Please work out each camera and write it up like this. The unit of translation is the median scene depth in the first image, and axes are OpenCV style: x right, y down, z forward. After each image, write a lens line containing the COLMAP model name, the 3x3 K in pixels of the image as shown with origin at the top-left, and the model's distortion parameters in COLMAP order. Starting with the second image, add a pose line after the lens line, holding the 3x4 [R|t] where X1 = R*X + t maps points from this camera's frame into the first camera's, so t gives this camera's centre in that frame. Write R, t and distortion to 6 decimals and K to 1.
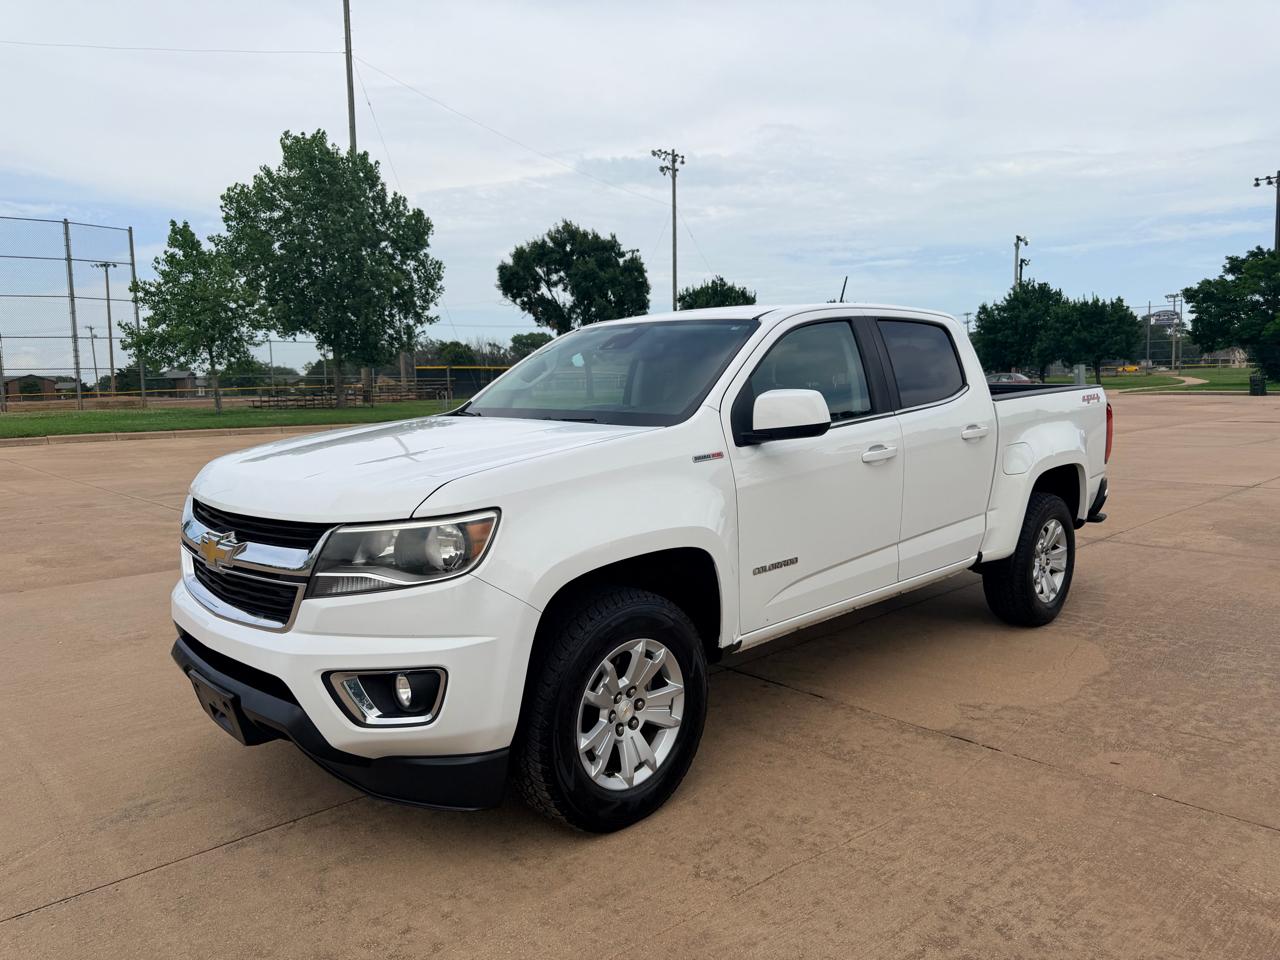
lens RADIAL K [[909.5, 0, 643.9], [0, 909.5, 475.8], [0, 0, 1]] dist [0.032370, -0.043181]
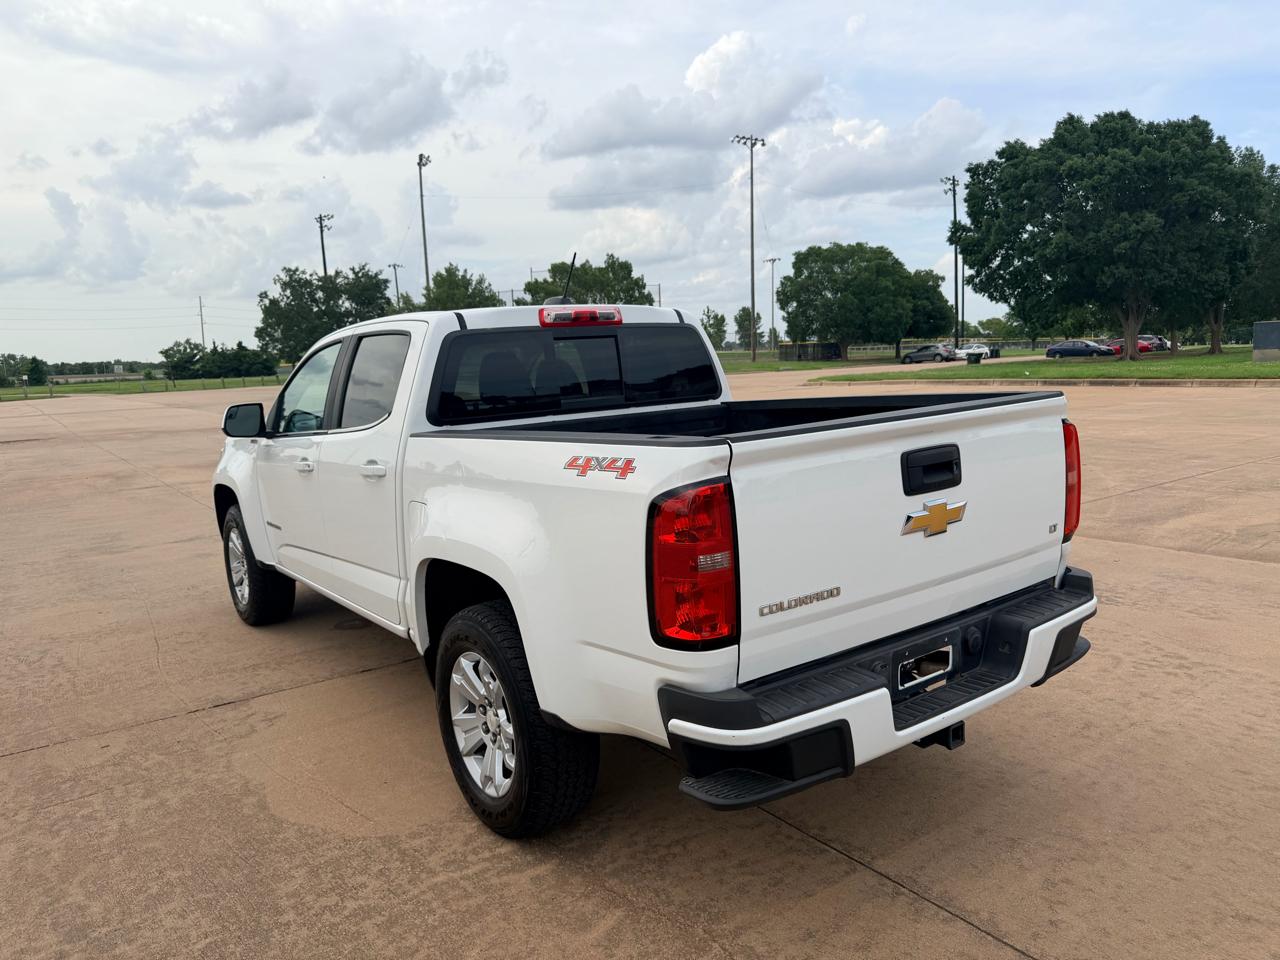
lens RADIAL K [[909.5, 0, 642.1], [0, 909.5, 478.2], [0, 0, 1]] dist [0.032370, -0.043181]
pose [[-0.141718, 0.153840, -0.977880, 1.322447], [-0.054765, 0.985119, 0.162915, -0.218034], [0.988391, 0.076641, -0.131184, 1.585092]]
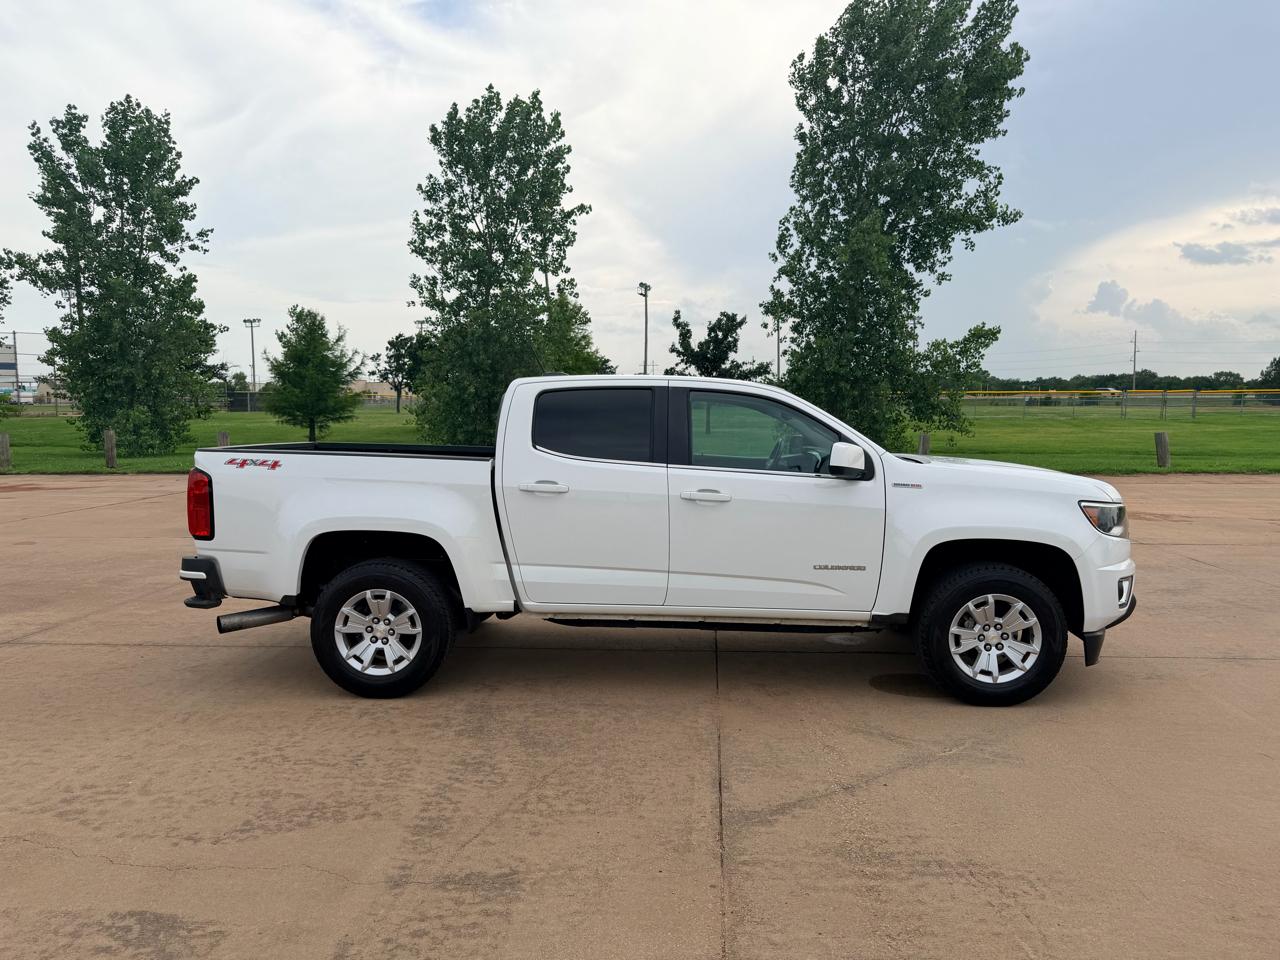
lens RADIAL K [[909.5, 0, 638.2], [0, 909.5, 481.3], [0, 0, 1]] dist [0.032370, -0.043181]
pose [[-0.672033, -0.042794, 0.739284, -0.929856], [0.090518, 0.986096, 0.139364, -0.264176], [-0.734969, 0.160575, -0.658815, 2.246193]]
